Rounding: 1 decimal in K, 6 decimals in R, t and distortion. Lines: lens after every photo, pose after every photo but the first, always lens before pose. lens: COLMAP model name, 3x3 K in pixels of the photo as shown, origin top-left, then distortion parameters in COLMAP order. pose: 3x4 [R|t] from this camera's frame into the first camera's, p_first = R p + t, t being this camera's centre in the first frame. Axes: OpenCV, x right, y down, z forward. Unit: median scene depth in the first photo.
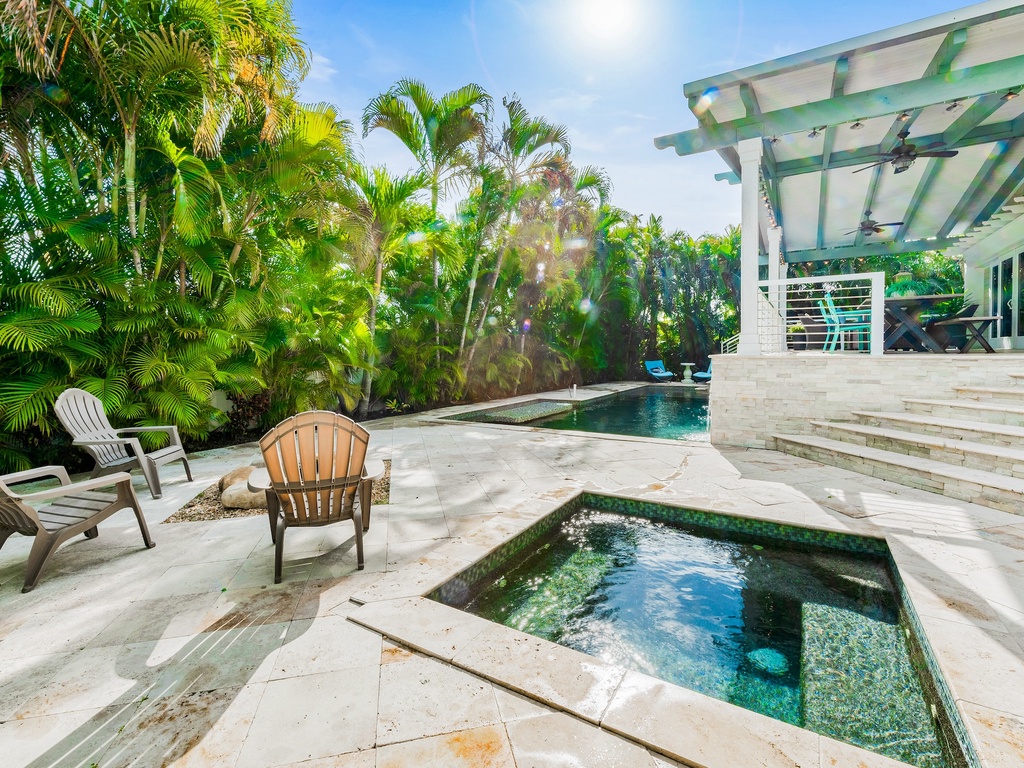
lens RADIAL K [[475.2, 0, 516.4], [0, 475.2, 387.4], [0, 0, 1]] dist [0.000093, -0.000253]
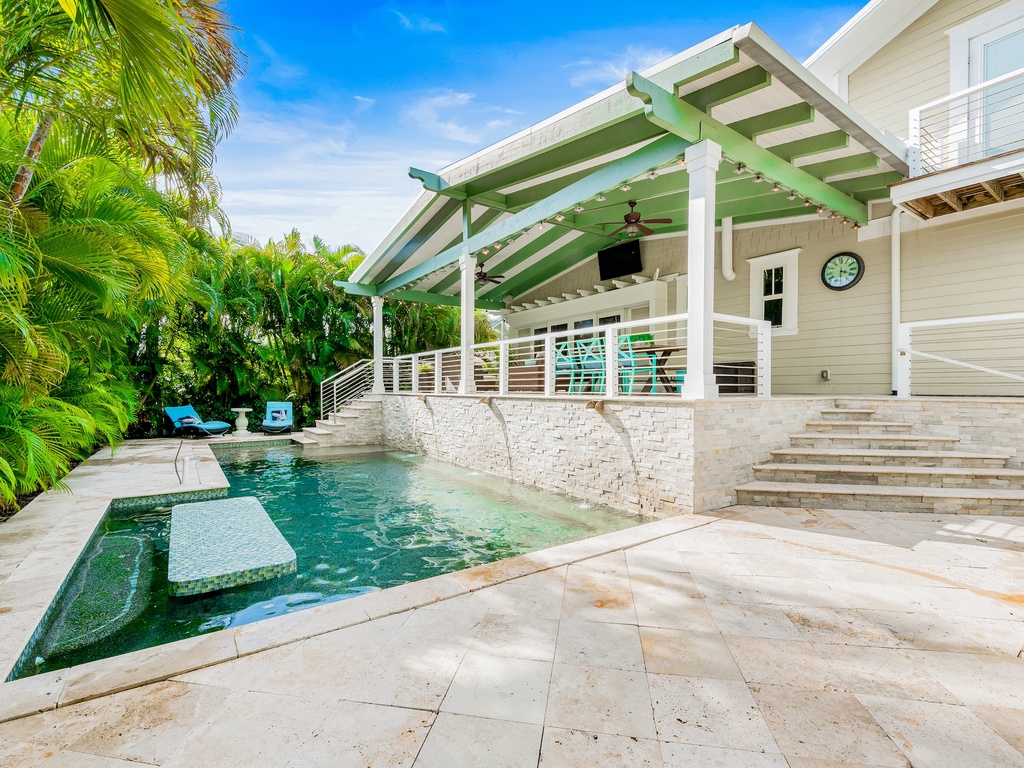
lens RADIAL K [[475.2, 0, 516.4], [0, 475.2, 387.4], [0, 0, 1]] dist [0.000093, -0.000253]
pose [[0.402169, 0.009365, 0.915517, -0.483887], [0.067550, 0.996919, -0.039871, -0.087678], [-0.913070, 0.077879, 0.400298, 1.097313]]
